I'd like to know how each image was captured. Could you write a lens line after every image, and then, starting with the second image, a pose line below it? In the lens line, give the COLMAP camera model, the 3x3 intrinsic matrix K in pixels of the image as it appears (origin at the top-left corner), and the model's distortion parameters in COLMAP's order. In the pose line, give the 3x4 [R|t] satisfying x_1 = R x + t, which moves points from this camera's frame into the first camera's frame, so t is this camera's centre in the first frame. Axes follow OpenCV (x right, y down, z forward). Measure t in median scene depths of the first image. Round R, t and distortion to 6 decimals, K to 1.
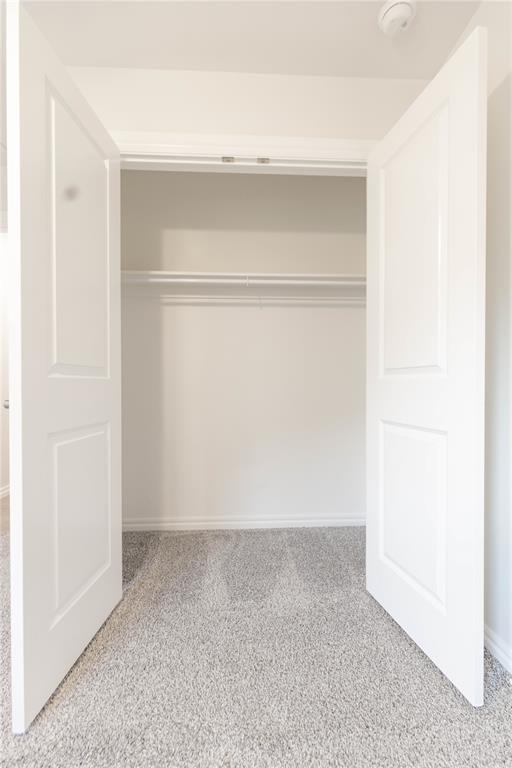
lens RADIAL K [[342.7, 0, 256.0], [0, 342.7, 384.0], [0, 0, 1]] dist [-0.001440, 0.000764]
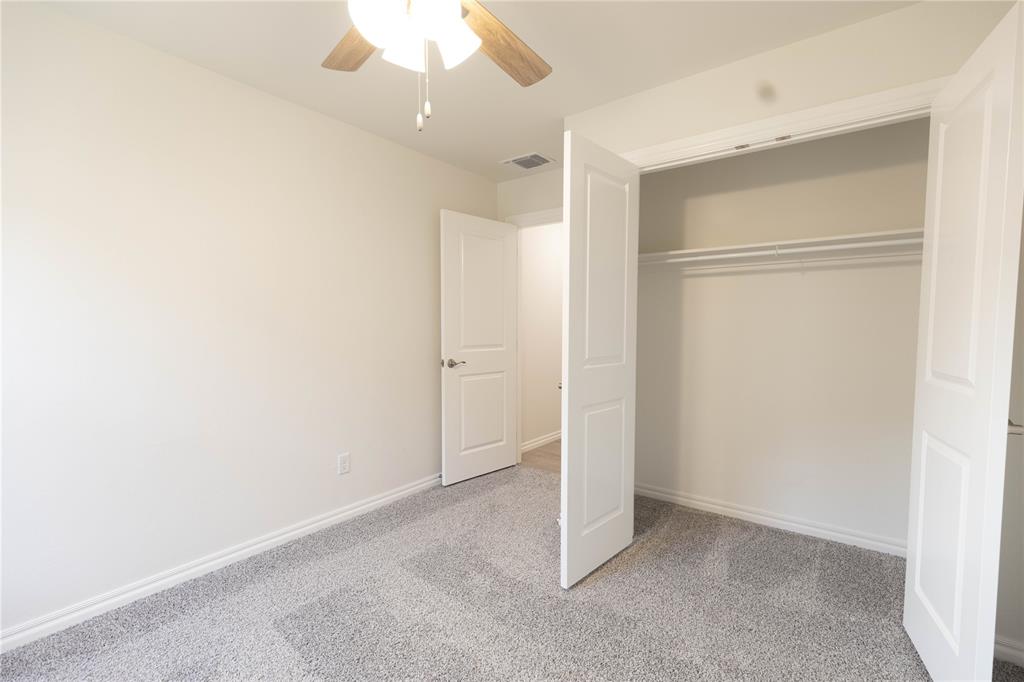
lens RADIAL K [[456.9, 0, 512.0], [0, 456.9, 341.0], [0, 0, 1]] dist [-0.001440, 0.000764]
pose [[0.771100, 0.031562, -0.635931, 0.272239], [-0.009771, 0.999240, 0.037745, -0.138701], [0.636638, -0.022891, 0.770823, -0.474713]]
